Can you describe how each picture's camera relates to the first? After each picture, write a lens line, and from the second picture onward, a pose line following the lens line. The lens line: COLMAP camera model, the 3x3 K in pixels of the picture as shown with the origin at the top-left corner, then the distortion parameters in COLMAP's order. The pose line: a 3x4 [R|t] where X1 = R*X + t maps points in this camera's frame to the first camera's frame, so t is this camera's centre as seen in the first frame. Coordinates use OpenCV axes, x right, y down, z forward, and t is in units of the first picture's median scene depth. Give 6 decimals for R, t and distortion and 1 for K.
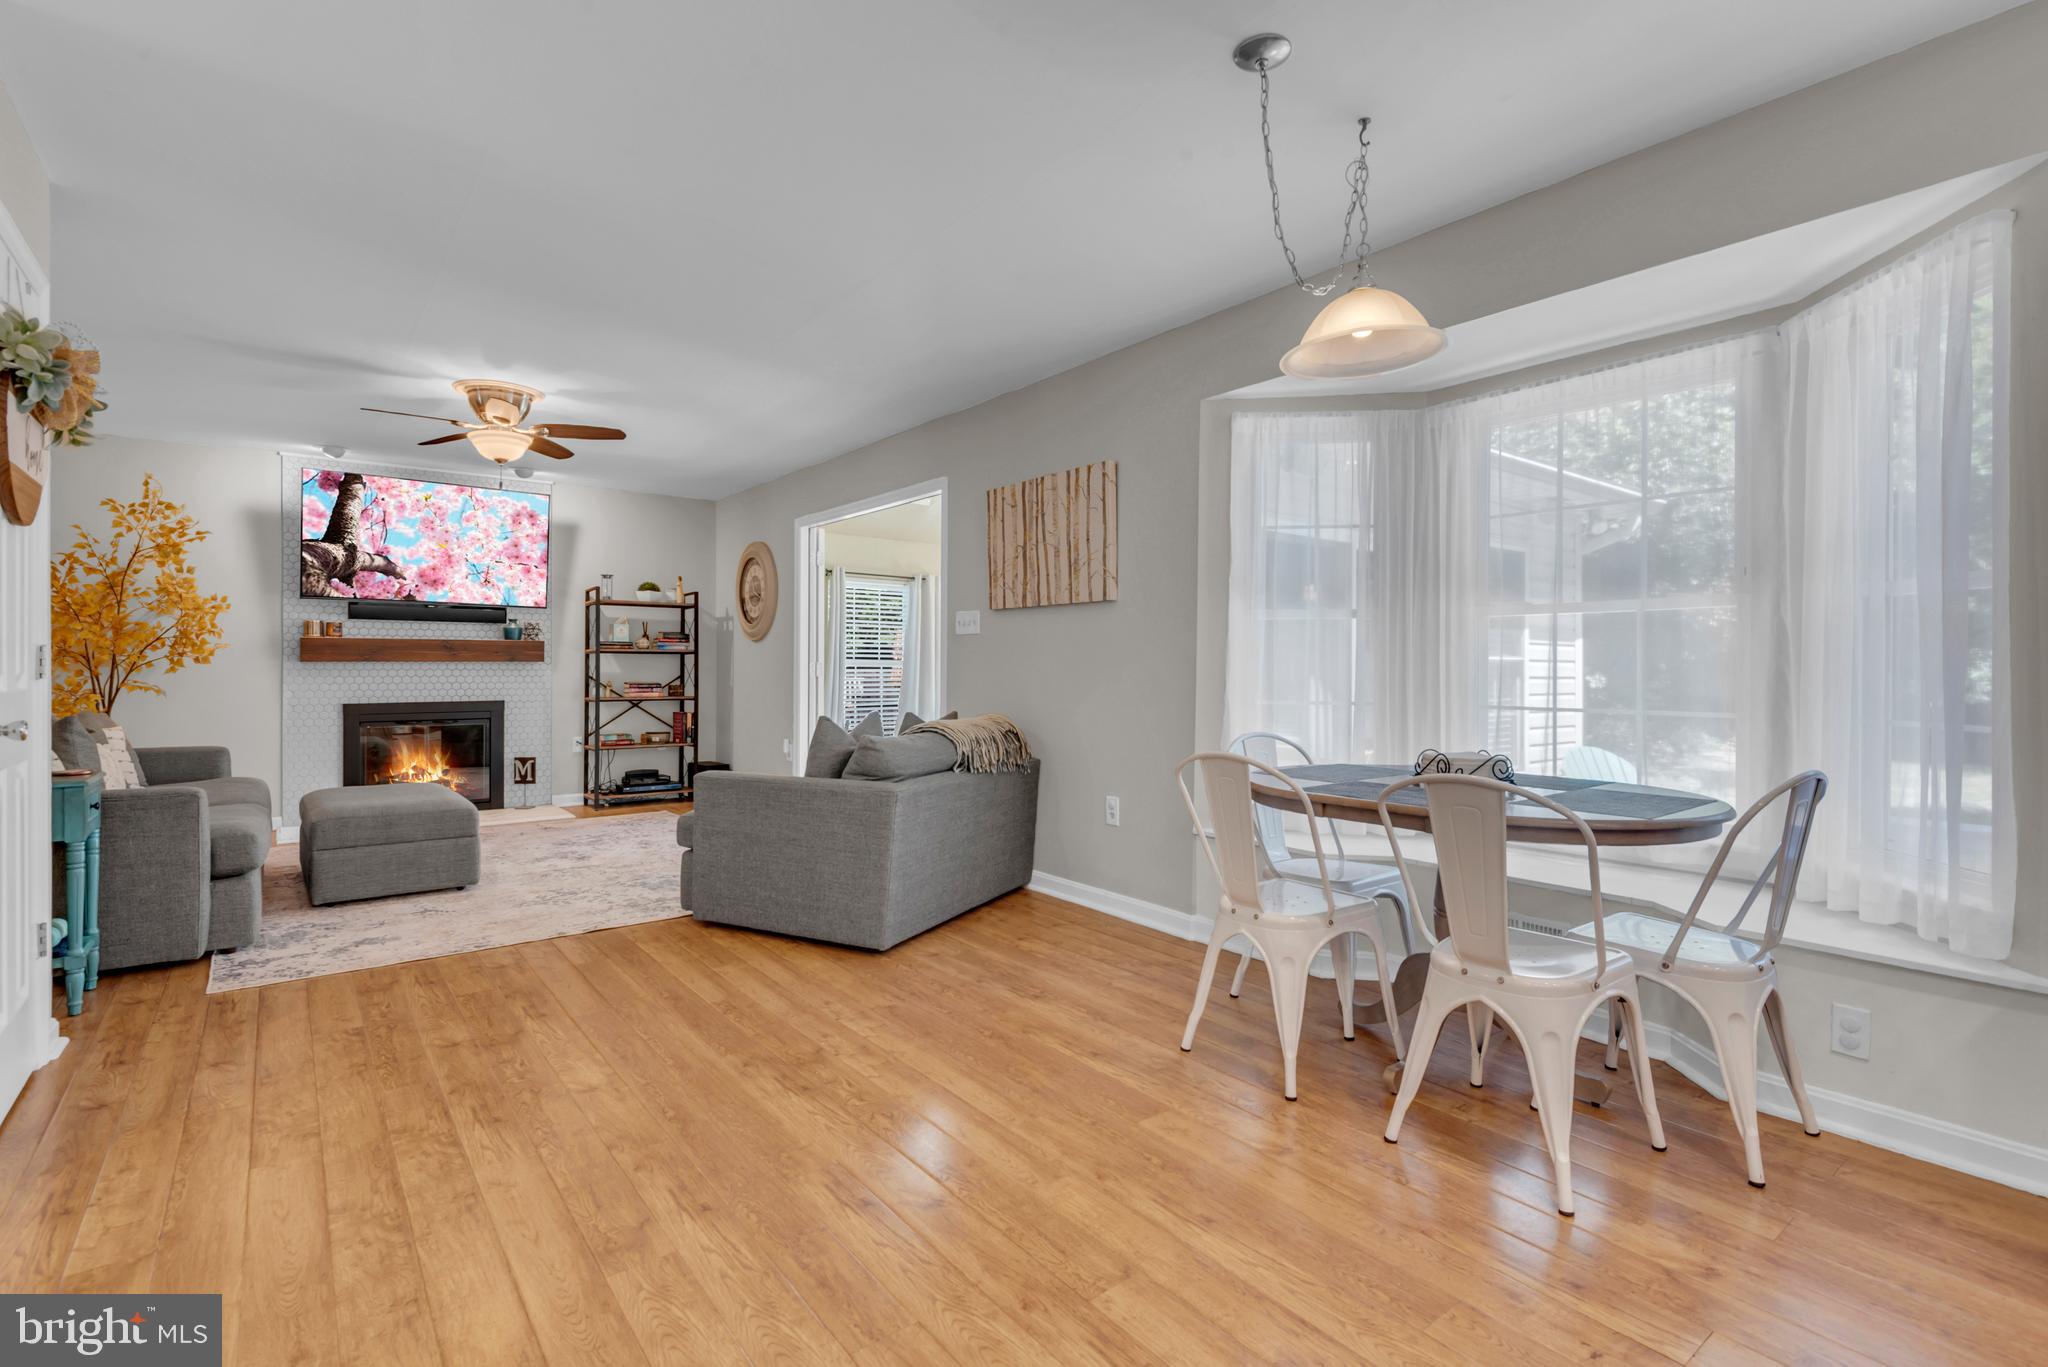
lens RADIAL K [[935.2, 0, 1030.8], [0, 935.2, 670.5], [0, 0, 1]] dist [-0.003253, -0.005929]
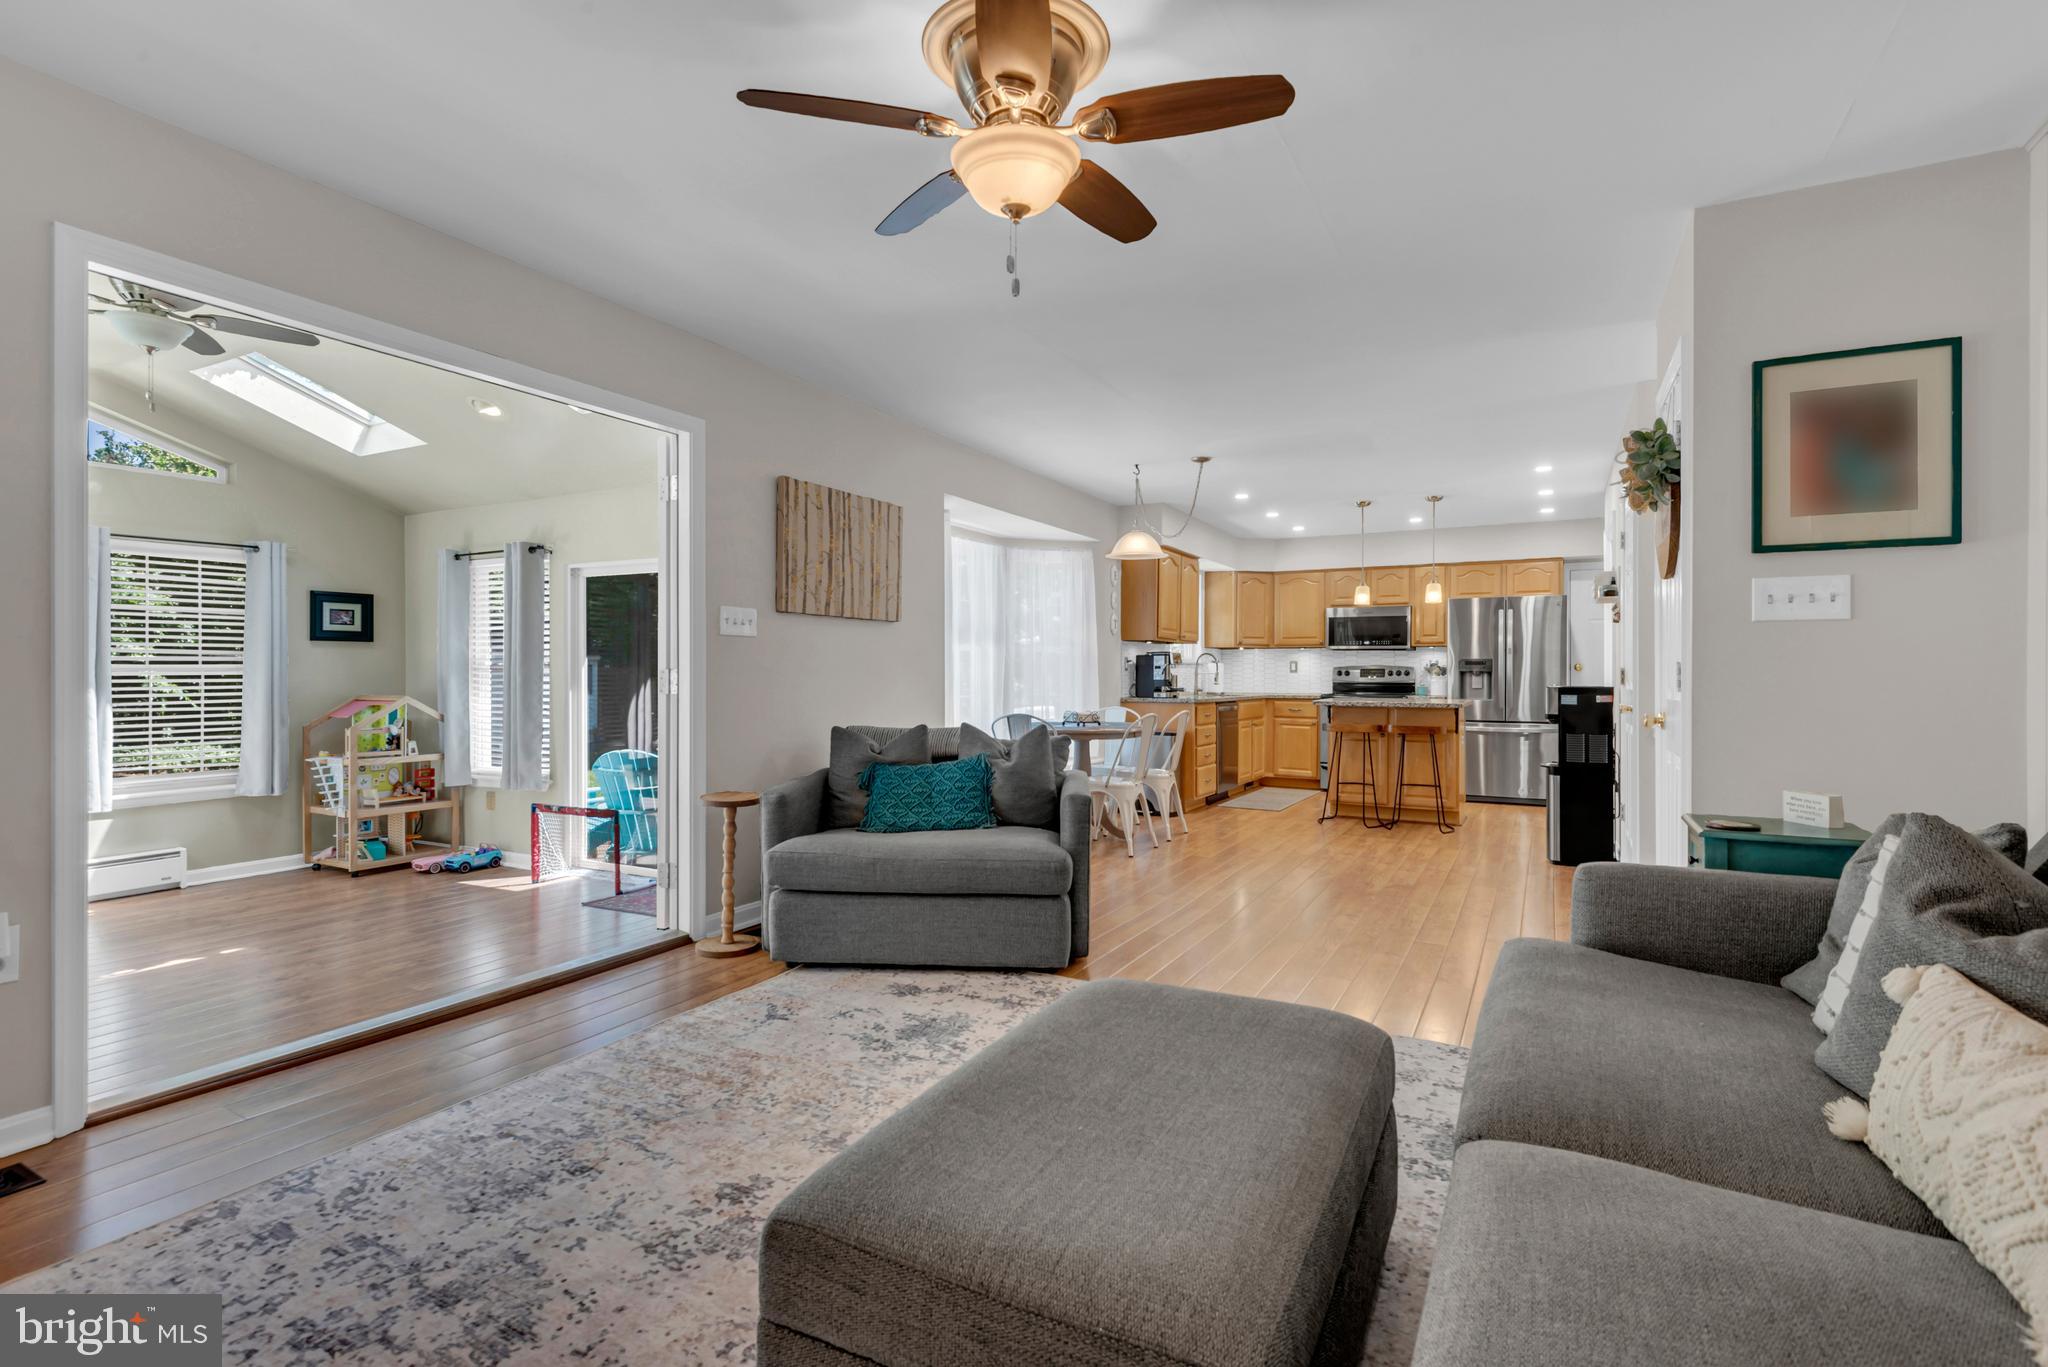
lens RADIAL K [[935.2, 0, 1012.1], [0, 935.2, 671.5], [0, 0, 1]] dist [-0.003253, -0.005929]
pose [[-0.373448, -0.000652, 0.927651, -0.883025], [-0.001058, 0.999999, 0.000277, -0.008306], [-0.927651, -0.000878, -0.373448, 1.058789]]
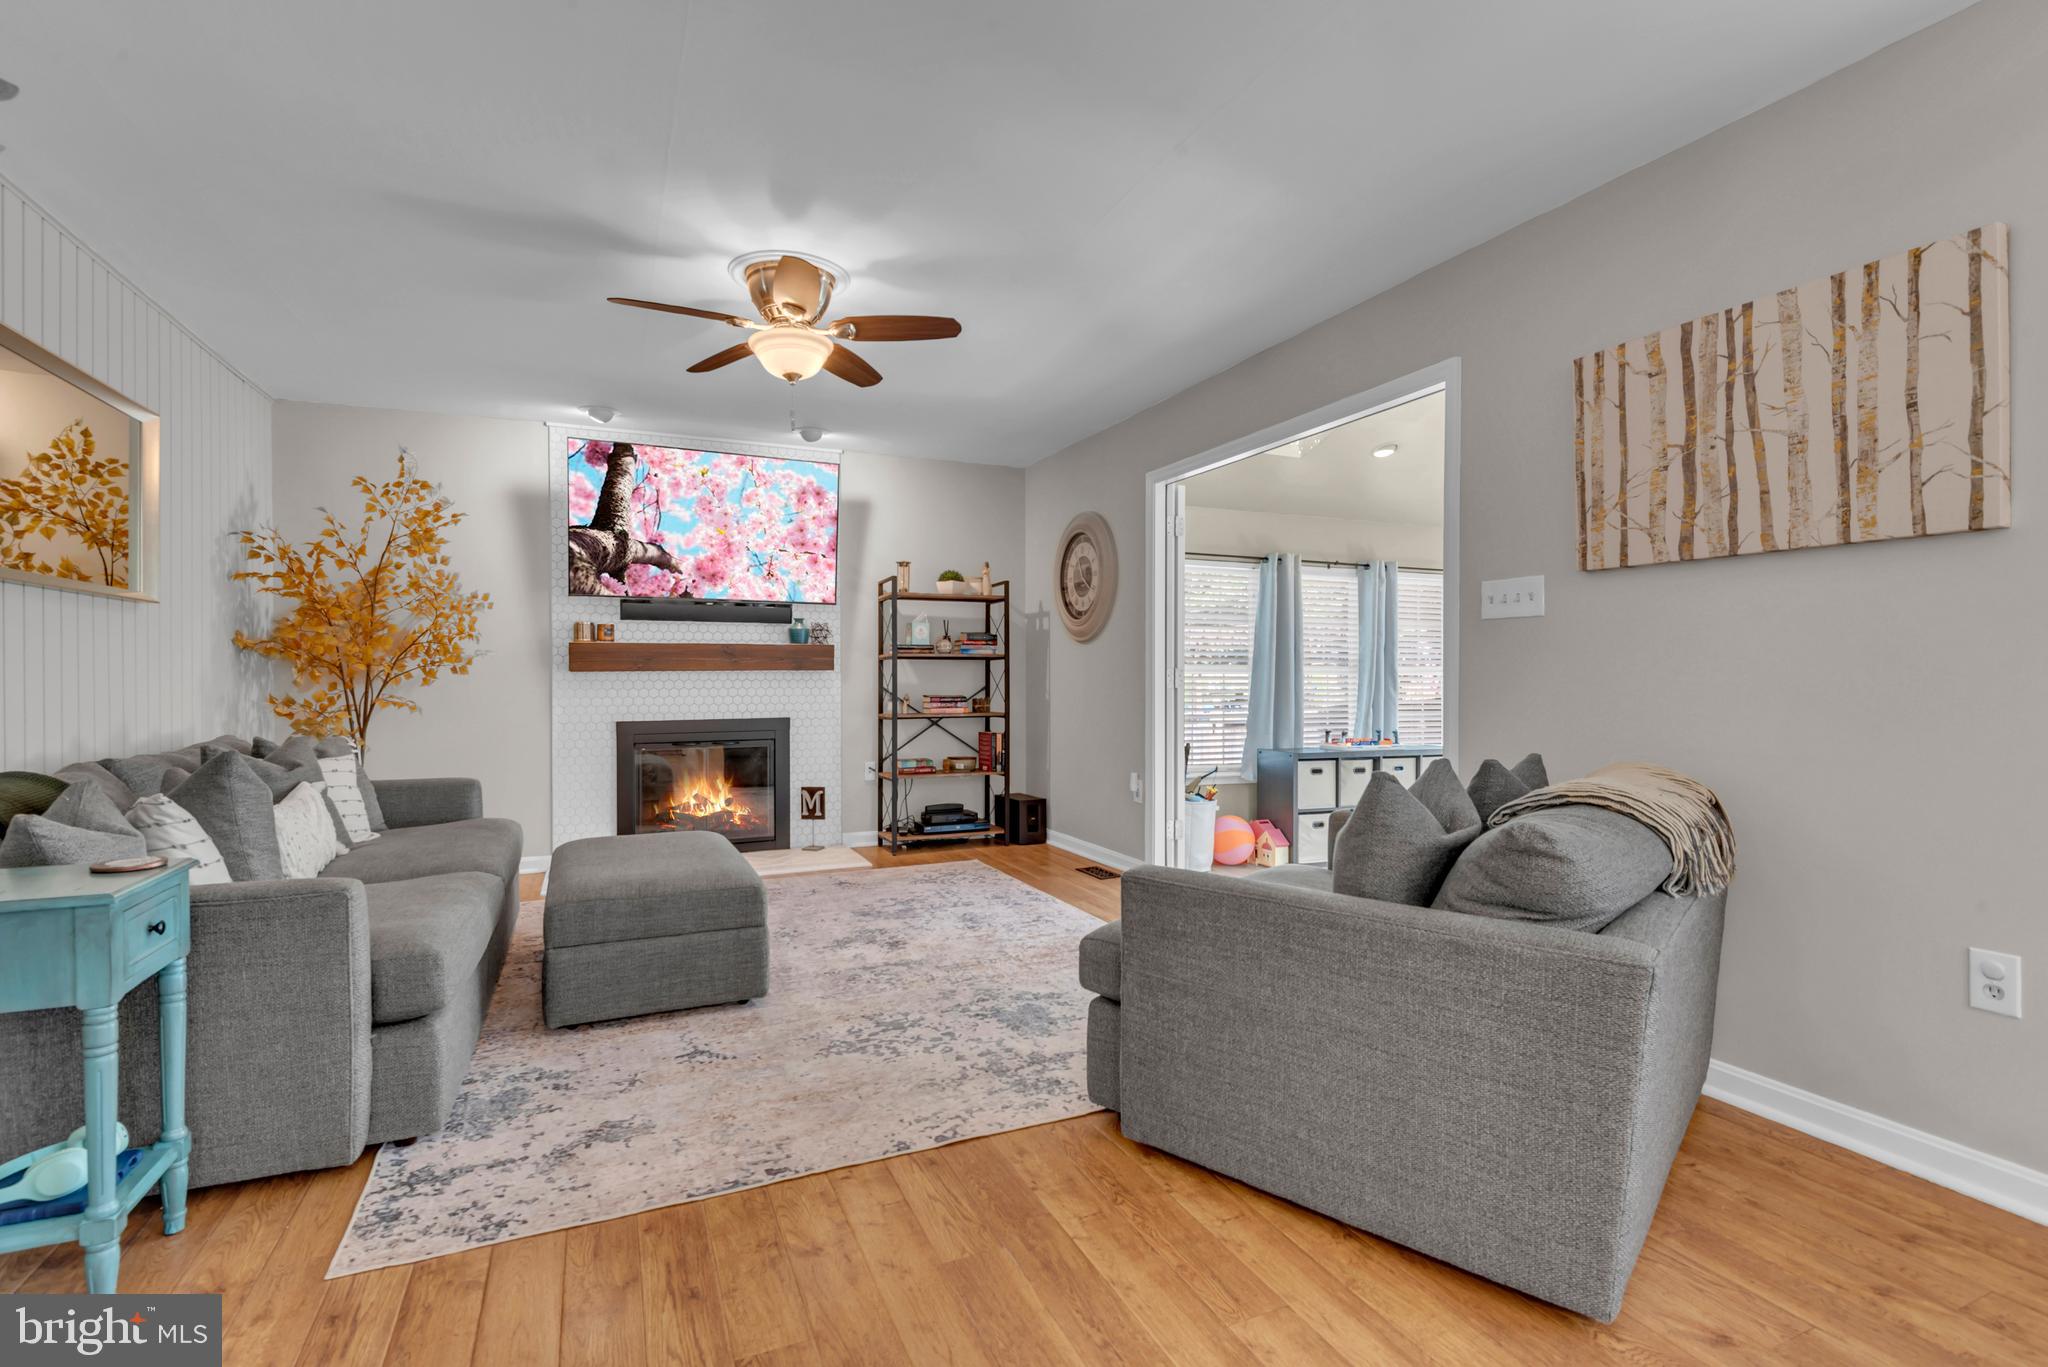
lens RADIAL K [[935.2, 0, 1022.5], [0, 935.2, 690.3], [0, 0, 1]] dist [-0.003253, -0.005929]
pose [[0.966757, -0.000936, -0.255696, -0.210697], [0.004256, 0.999914, 0.012431, -0.001754], [0.255662, -0.013106, 0.966677, 0.348385]]
